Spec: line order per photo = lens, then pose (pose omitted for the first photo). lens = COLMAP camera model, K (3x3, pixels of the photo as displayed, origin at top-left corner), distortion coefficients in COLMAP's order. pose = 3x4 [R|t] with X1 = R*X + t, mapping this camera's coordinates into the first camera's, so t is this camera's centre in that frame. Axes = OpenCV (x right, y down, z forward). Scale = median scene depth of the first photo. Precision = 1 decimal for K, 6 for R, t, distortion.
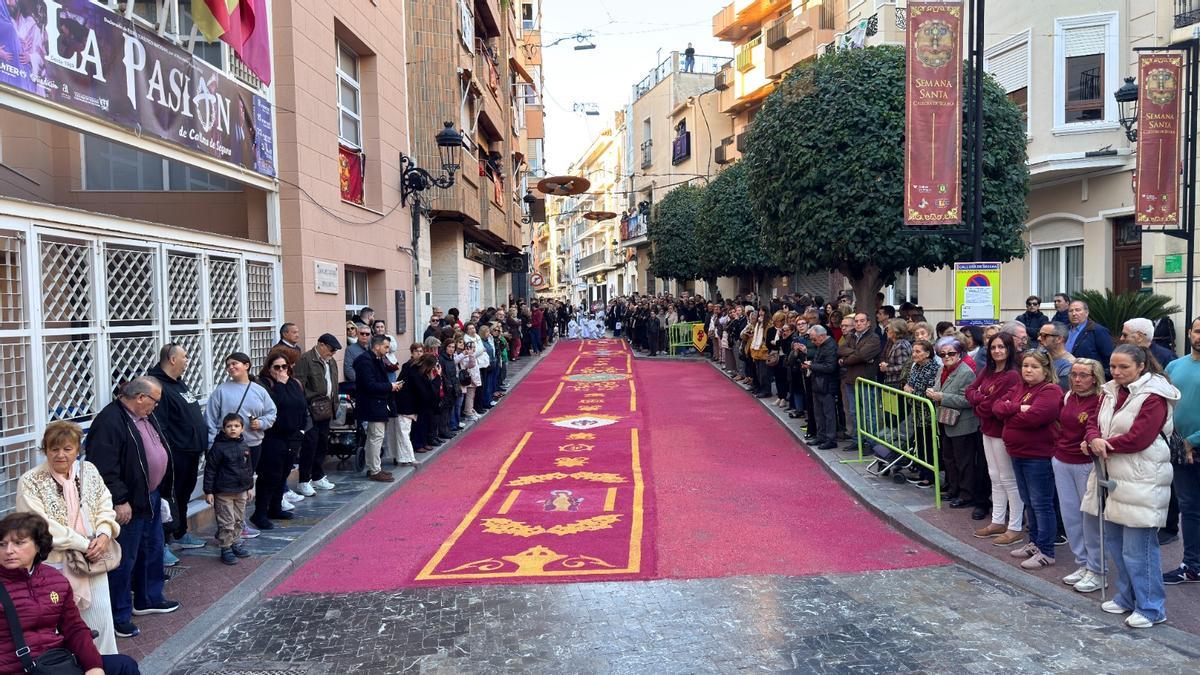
lens RADIAL K [[815.3, 0, 600.0], [0, 815.3, 337.5], [0, 0, 1]] dist [0.059983, -0.050673]
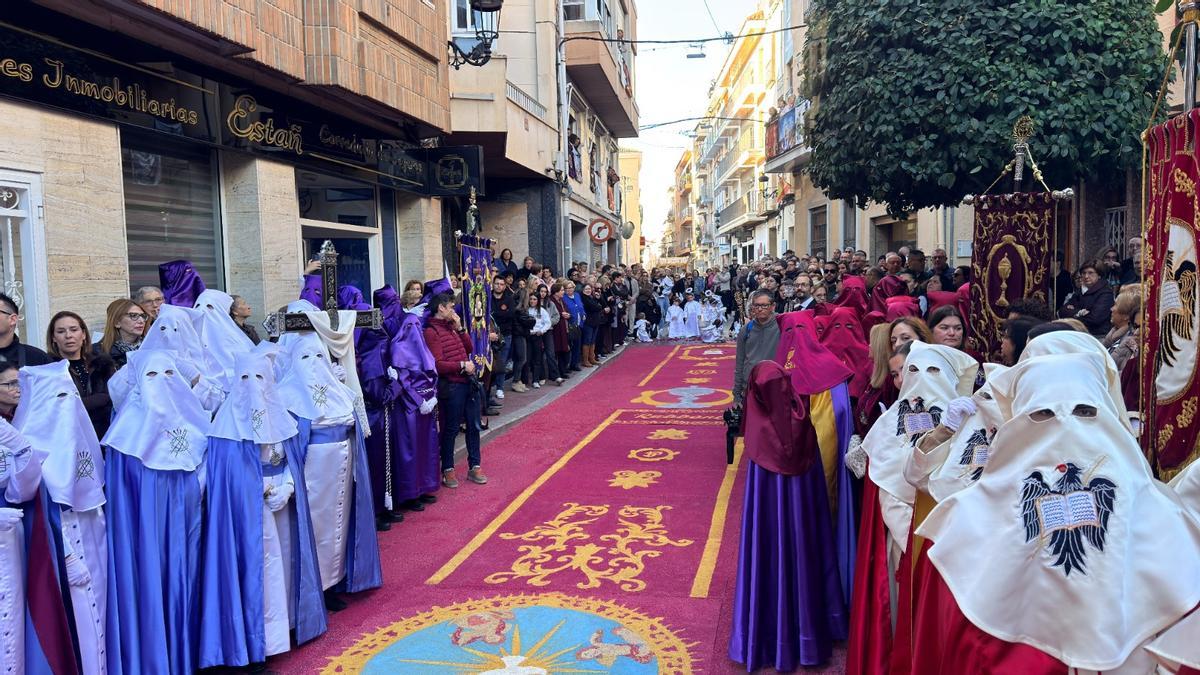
lens RADIAL K [[819.7, 0, 625.4], [0, 819.7, 353.4], [0, 0, 1]] dist [0.105304, -0.113753]
pose [[0.985302, 0.006257, -0.170706, 0.063989], [0.003626, 0.998338, 0.057522, -0.041926], [0.170782, -0.057295, 0.983642, 0.922263]]
